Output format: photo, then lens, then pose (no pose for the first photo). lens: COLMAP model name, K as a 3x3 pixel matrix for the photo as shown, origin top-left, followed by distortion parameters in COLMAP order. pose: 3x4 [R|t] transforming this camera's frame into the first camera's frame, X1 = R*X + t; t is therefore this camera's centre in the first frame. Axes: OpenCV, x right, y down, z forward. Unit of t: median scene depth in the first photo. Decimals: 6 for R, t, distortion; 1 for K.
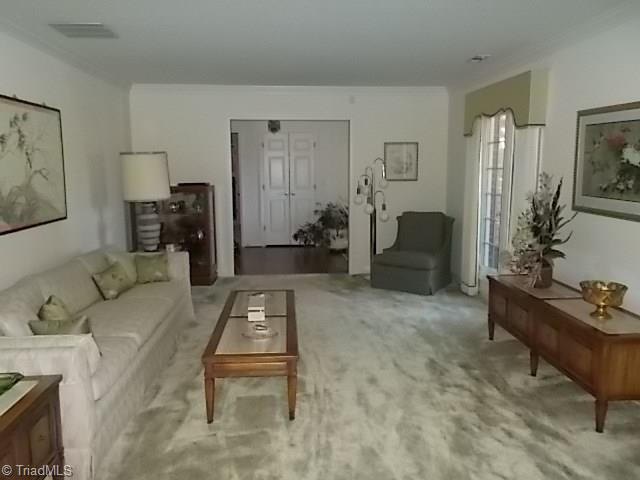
lens RADIAL K [[498.2, 0, 320.0], [0, 498.2, 240.0], [0, 0, 1]] dist [-0.032957, 0.000456]
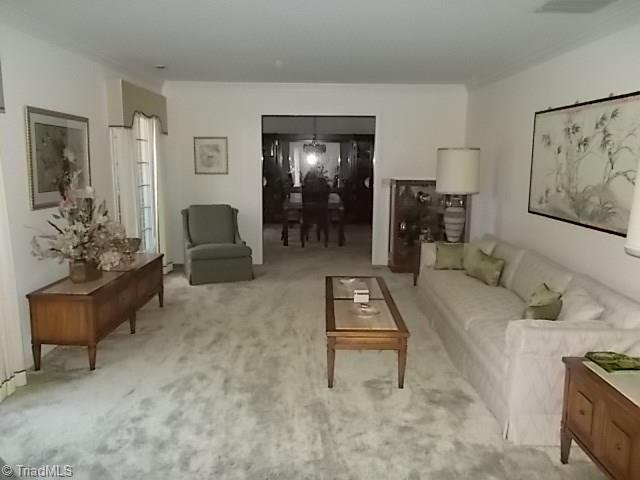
lens RADIAL K [[498.2, 0, 320.0], [0, 498.2, 240.0], [0, 0, 1]] dist [-0.032957, 0.000456]
pose [[-0.996659, -0.017518, 0.079772, -0.124324], [0.007838, 0.951701, 0.306926, -0.317510], [-0.081296, 0.306526, -0.948384, 2.029920]]
